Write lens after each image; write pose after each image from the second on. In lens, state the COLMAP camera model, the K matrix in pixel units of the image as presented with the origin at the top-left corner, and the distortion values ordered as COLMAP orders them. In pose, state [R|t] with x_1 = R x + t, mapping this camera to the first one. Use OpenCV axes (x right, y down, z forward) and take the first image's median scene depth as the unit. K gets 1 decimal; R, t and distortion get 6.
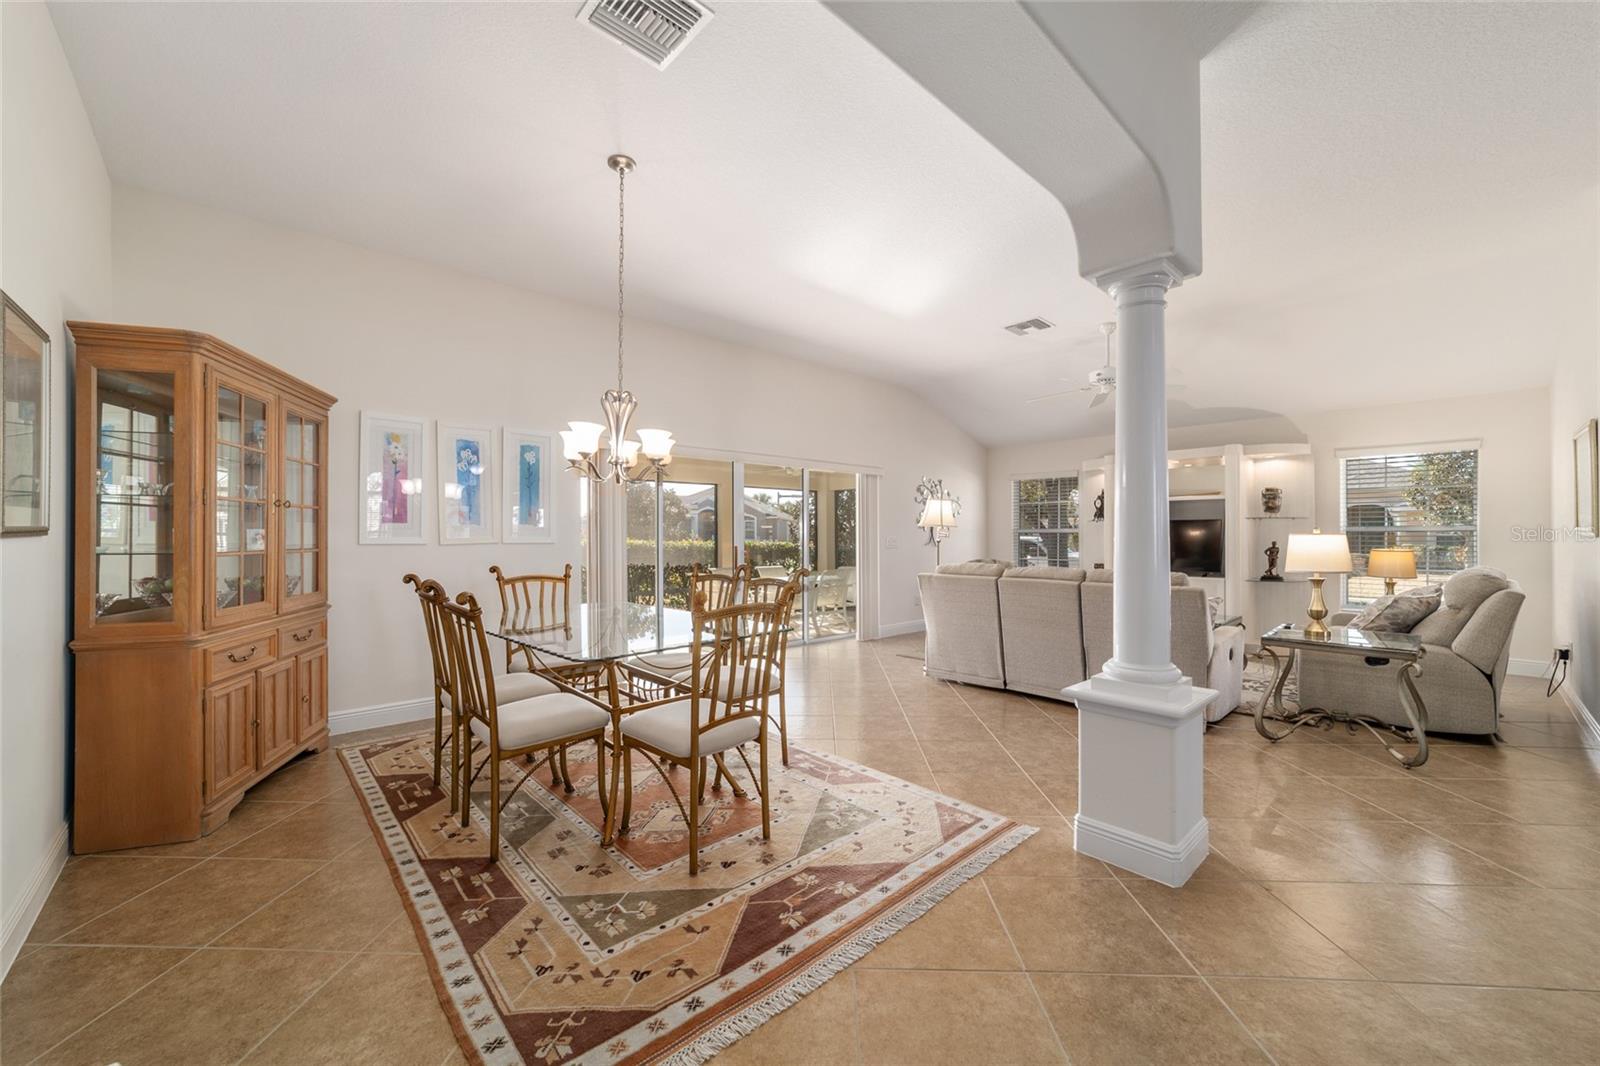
lens RADIAL K [[610.9, 0, 798.2], [0, 610.9, 532.4], [0, 0, 1]] dist [-0.011072, 0.005847]
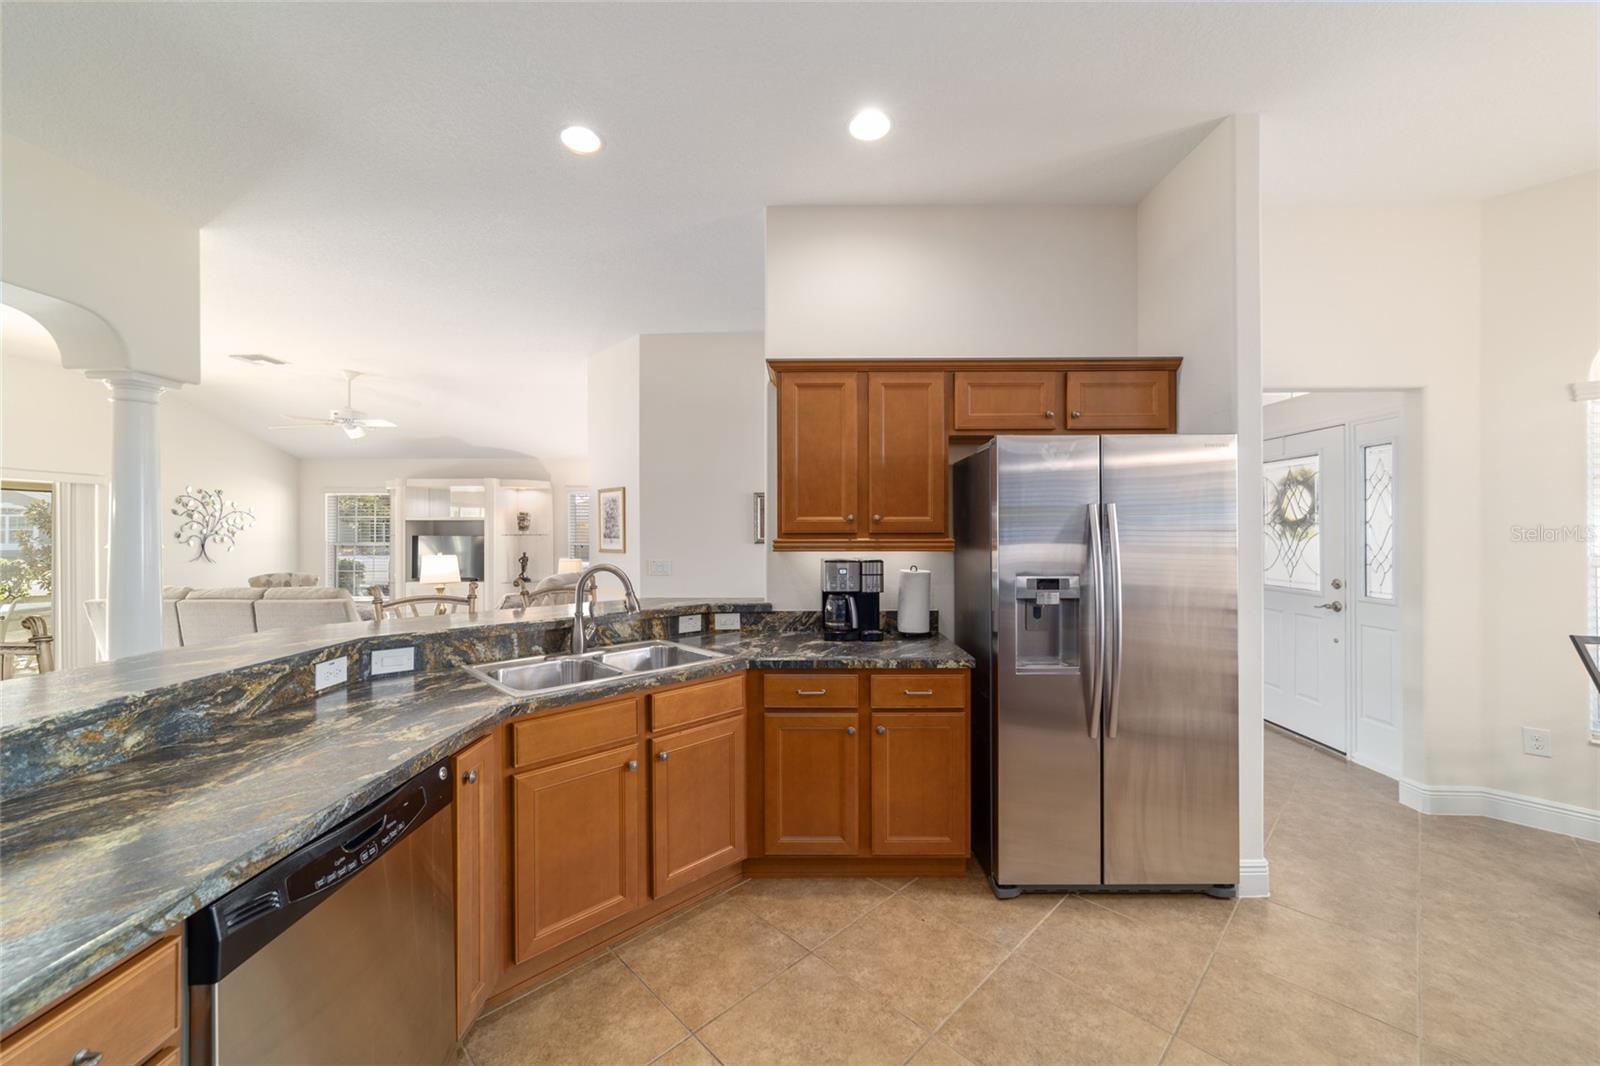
lens RADIAL K [[610.9, 0, 798.2], [0, 610.9, 532.4], [0, 0, 1]] dist [-0.011072, 0.005847]
pose [[0.692785, -0.002677, 0.721139, 0.265651], [-0.000650, 0.999990, 0.004337, -0.040234], [-0.721144, -0.003473, 0.692777, -0.413593]]
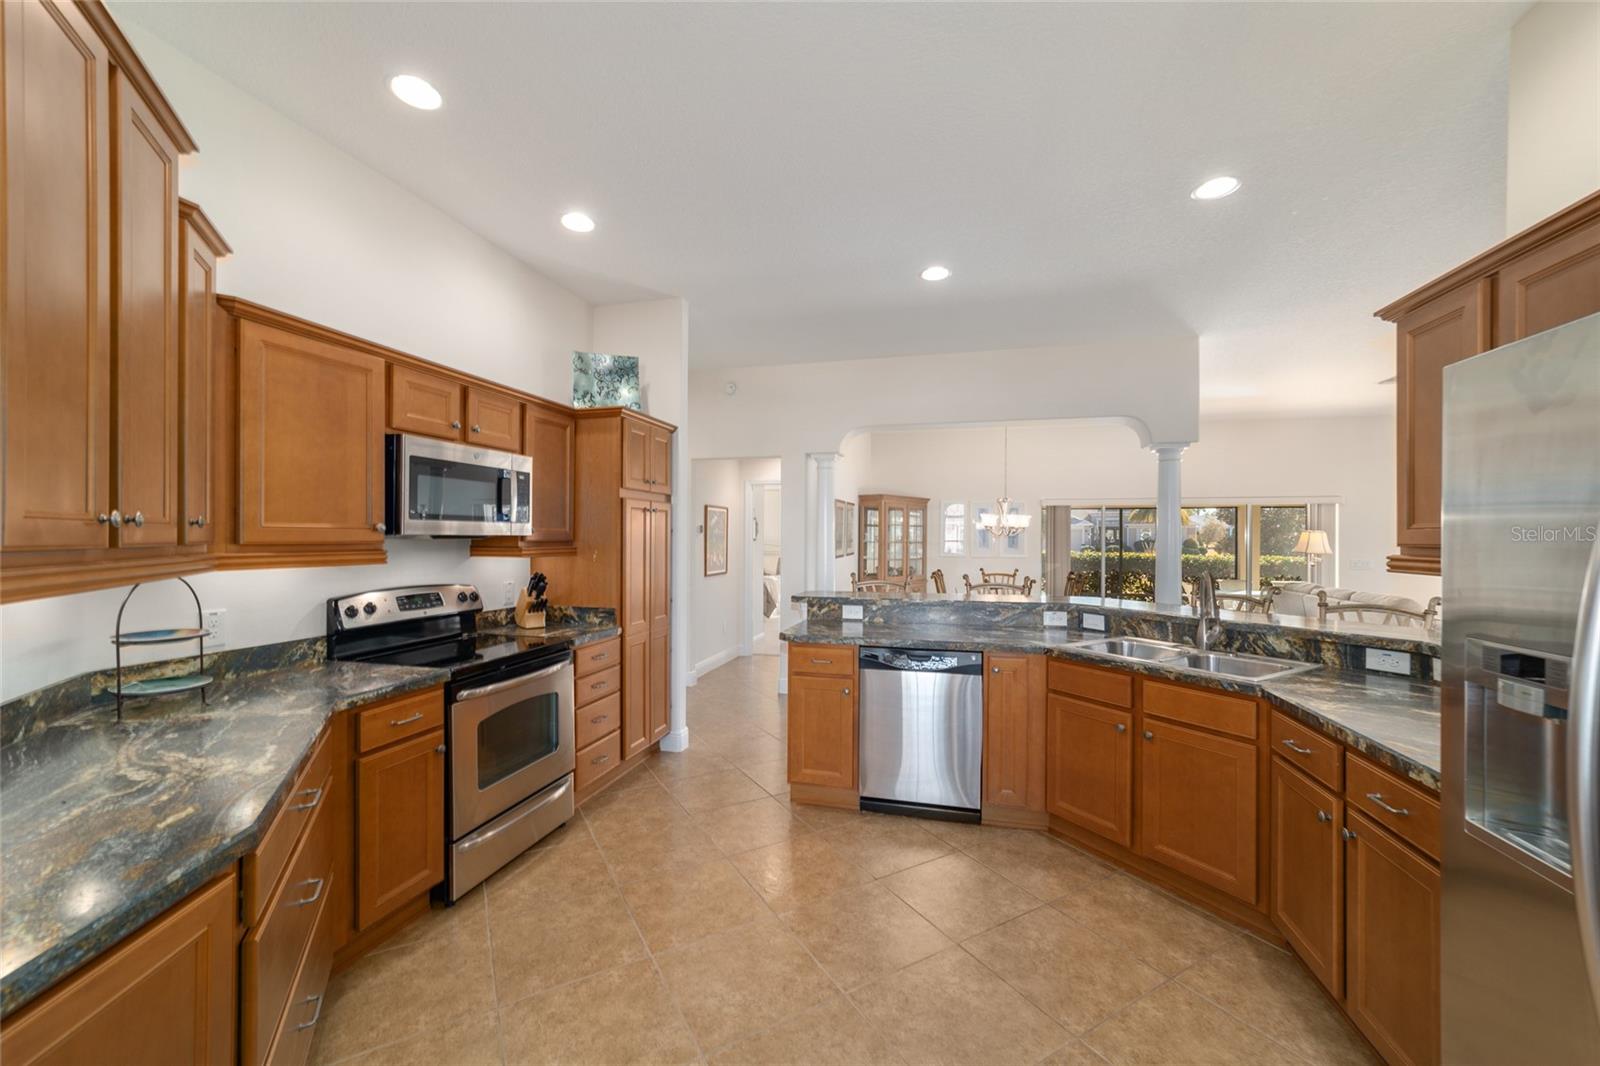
lens RADIAL K [[610.9, 0, 798.2], [0, 610.9, 532.4], [0, 0, 1]] dist [-0.011072, 0.005847]
pose [[0.527953, -0.004614, -0.849261, 0.756822], [-0.000392, 0.999984, -0.005677, -0.044112], [0.849274, 0.003330, 0.527942, -0.548363]]
